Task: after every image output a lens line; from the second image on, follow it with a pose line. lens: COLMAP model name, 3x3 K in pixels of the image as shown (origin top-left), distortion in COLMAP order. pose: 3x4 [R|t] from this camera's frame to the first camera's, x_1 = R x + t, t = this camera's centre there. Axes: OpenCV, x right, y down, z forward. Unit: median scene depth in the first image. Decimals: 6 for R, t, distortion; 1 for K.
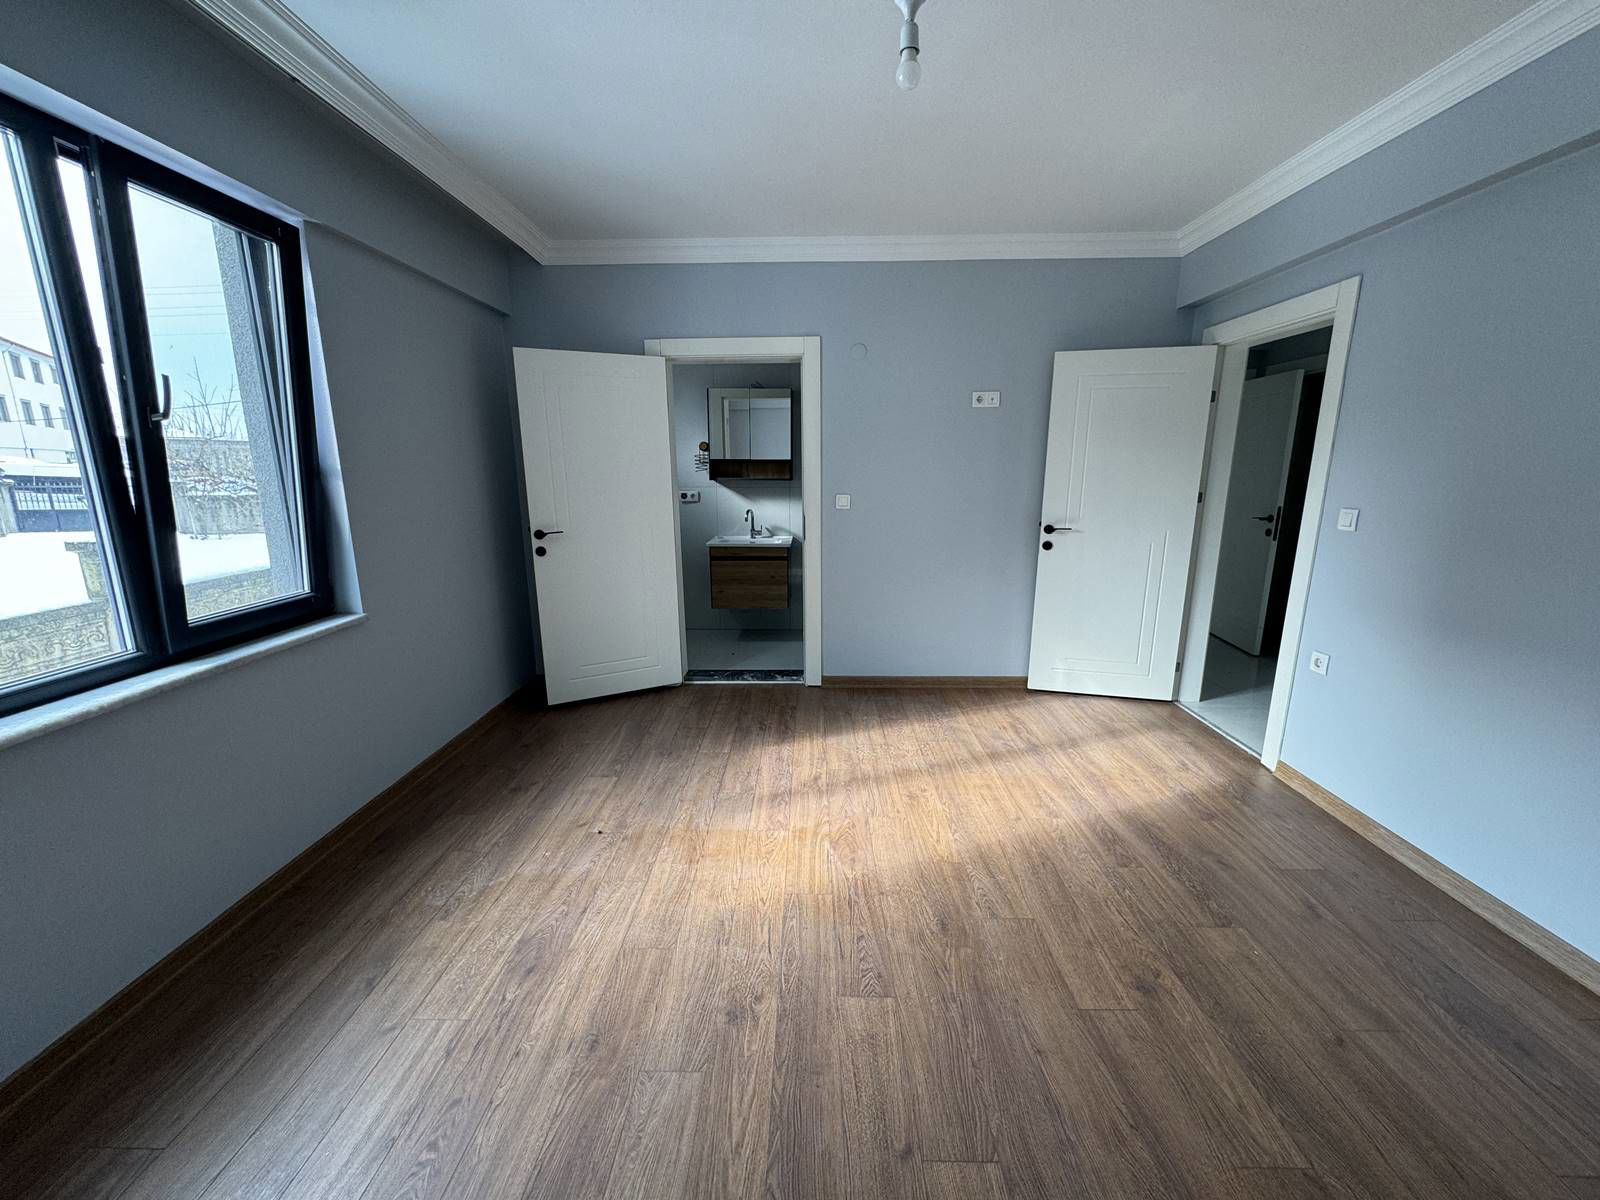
lens RADIAL K [[633.9, 0, 801.0], [0, 633.9, 599.7], [0, 0, 1]] dist [-0.002901, -0.000142]
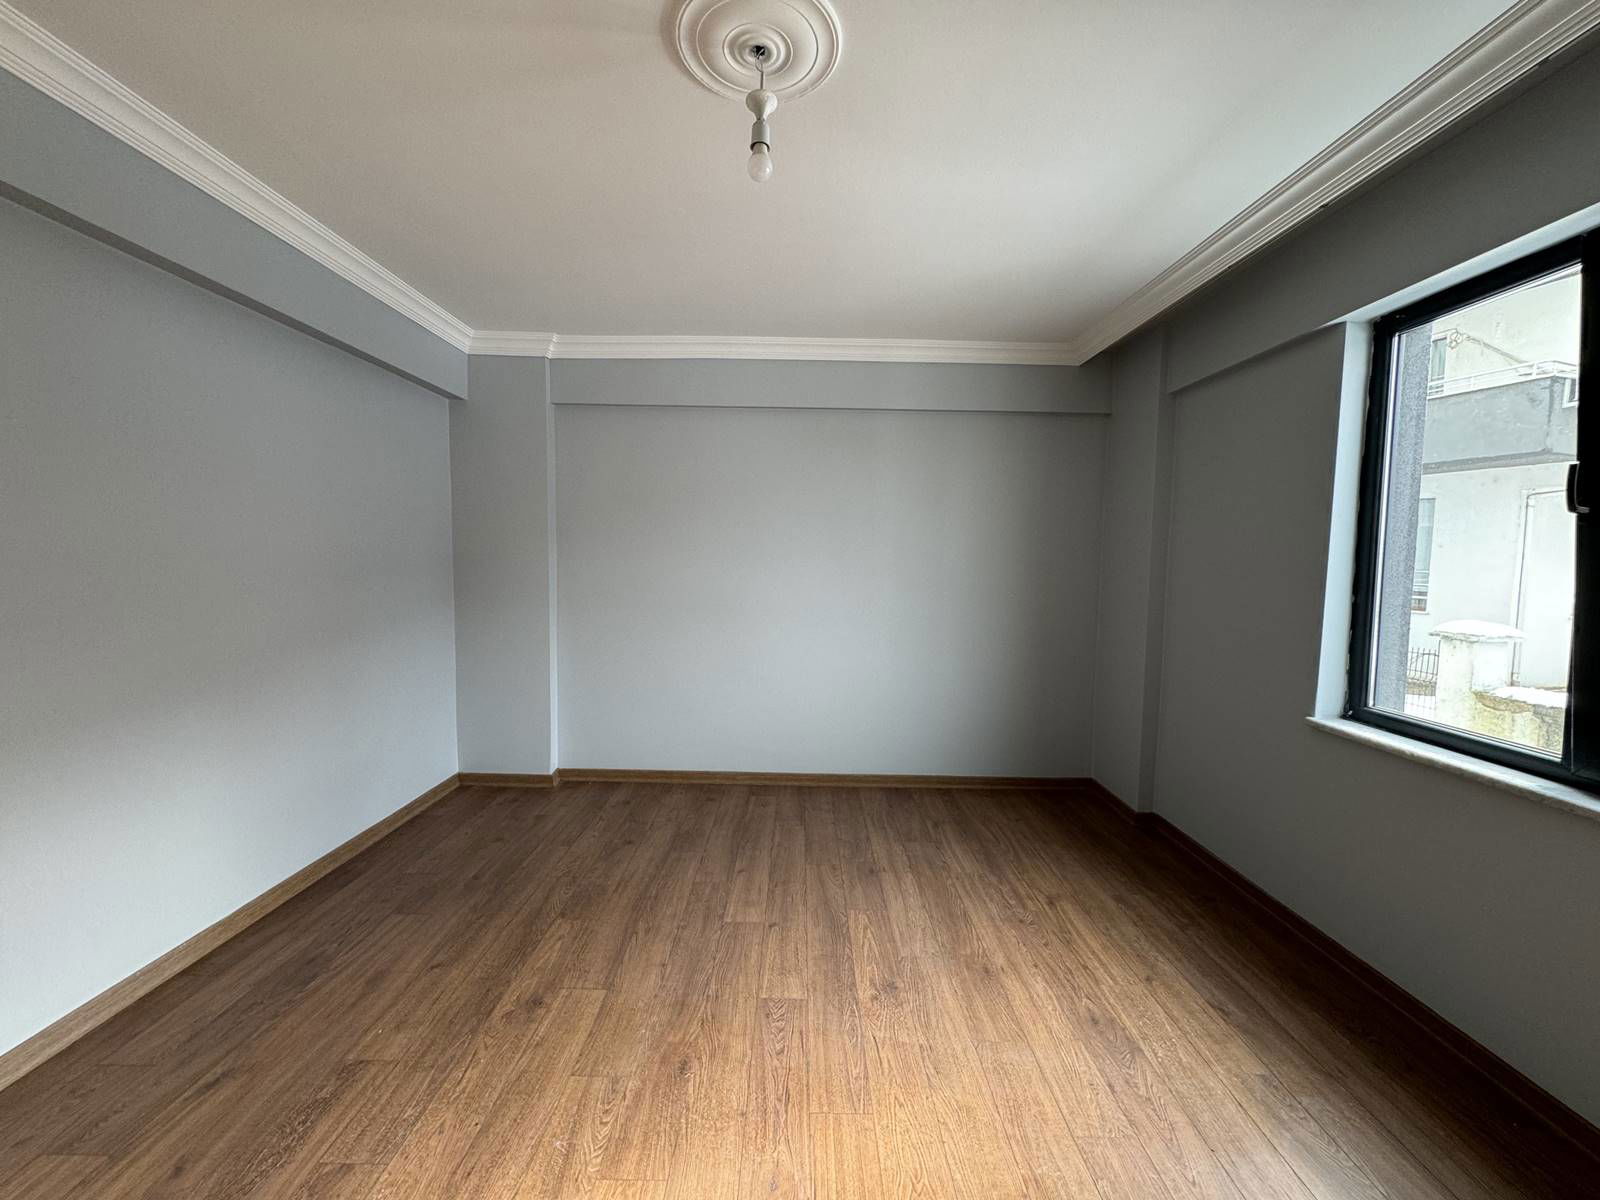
lens RADIAL K [[633.9, 0, 801.0], [0, 633.9, 599.7], [0, 0, 1]] dist [-0.002901, -0.000142]
pose [[-0.999734, -0.014048, -0.018310, 0.093354], [-0.018464, 0.962845, 0.269421, -0.365291], [0.013844, 0.269688, -0.962848, 1.774398]]
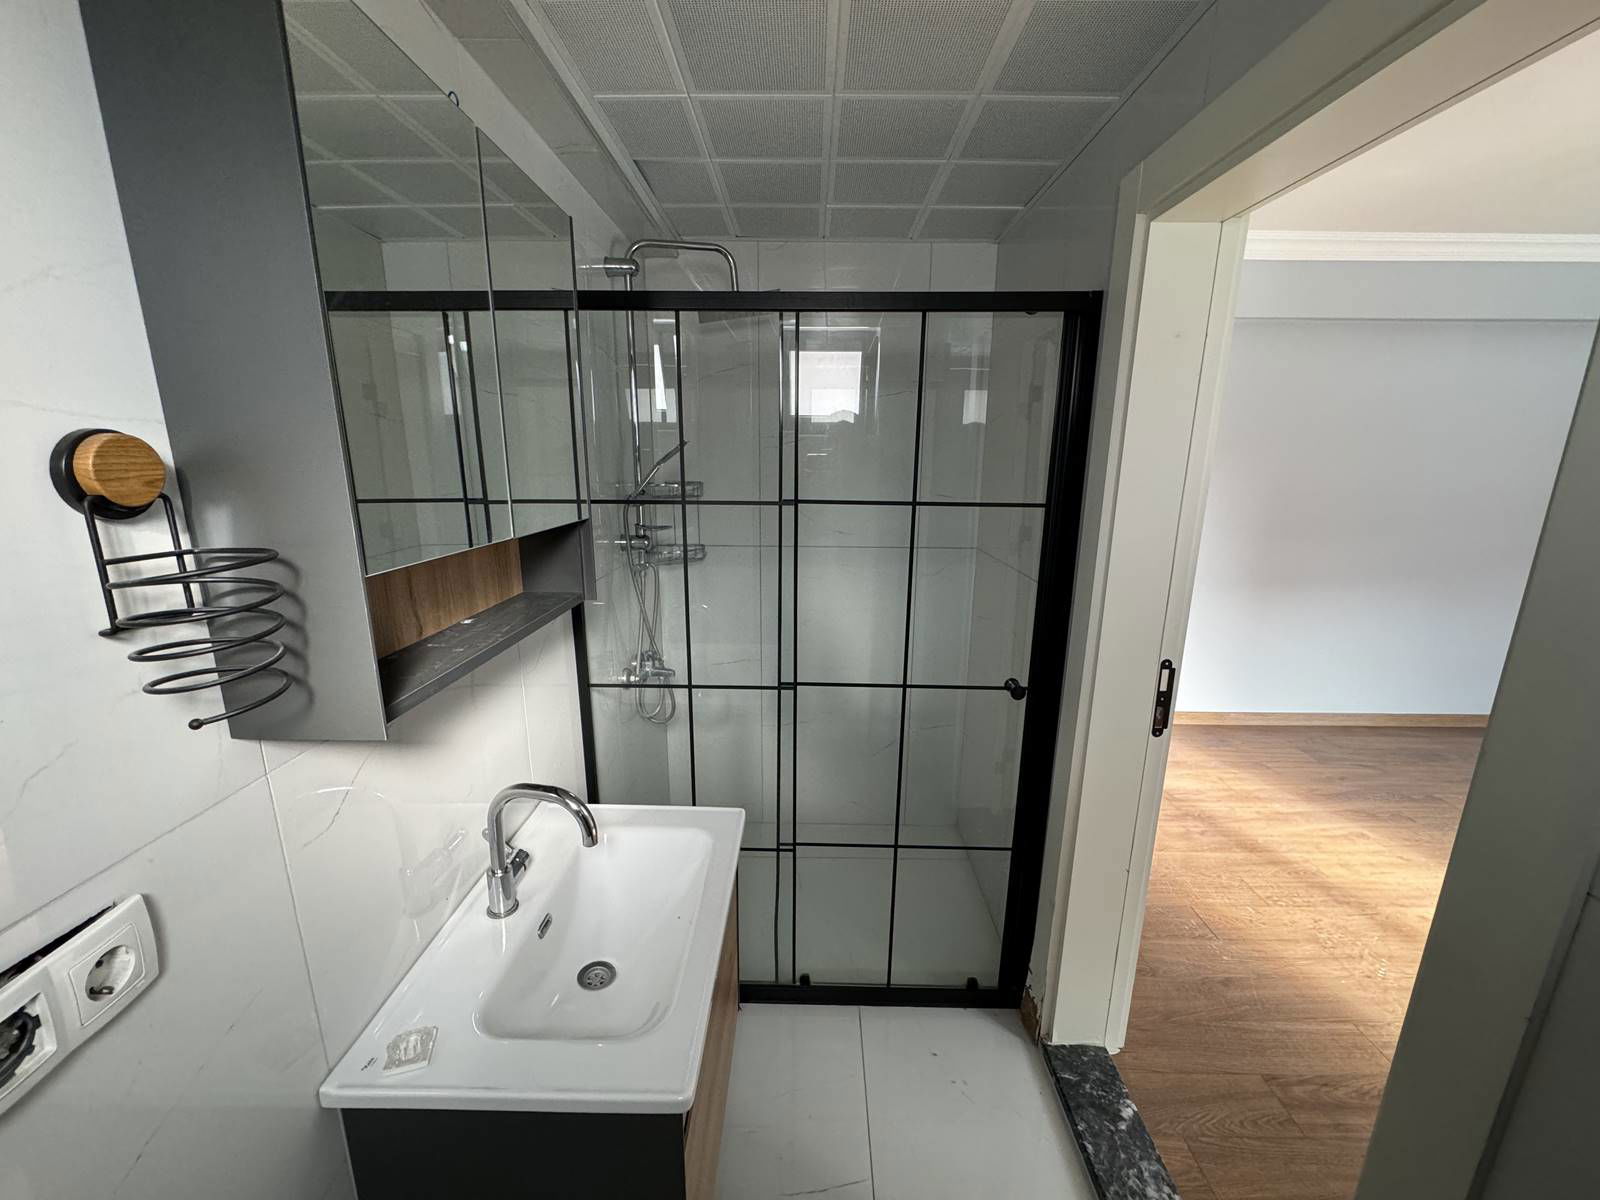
lens RADIAL K [[633.9, 0, 801.0], [0, 633.9, 599.7], [0, 0, 1]] dist [-0.002901, -0.000142]
pose [[-0.004898, -0.222490, 0.974923, -0.728676], [0.206389, 0.953719, 0.218688, -0.622426], [-0.978458, 0.202285, 0.041248, 2.478557]]
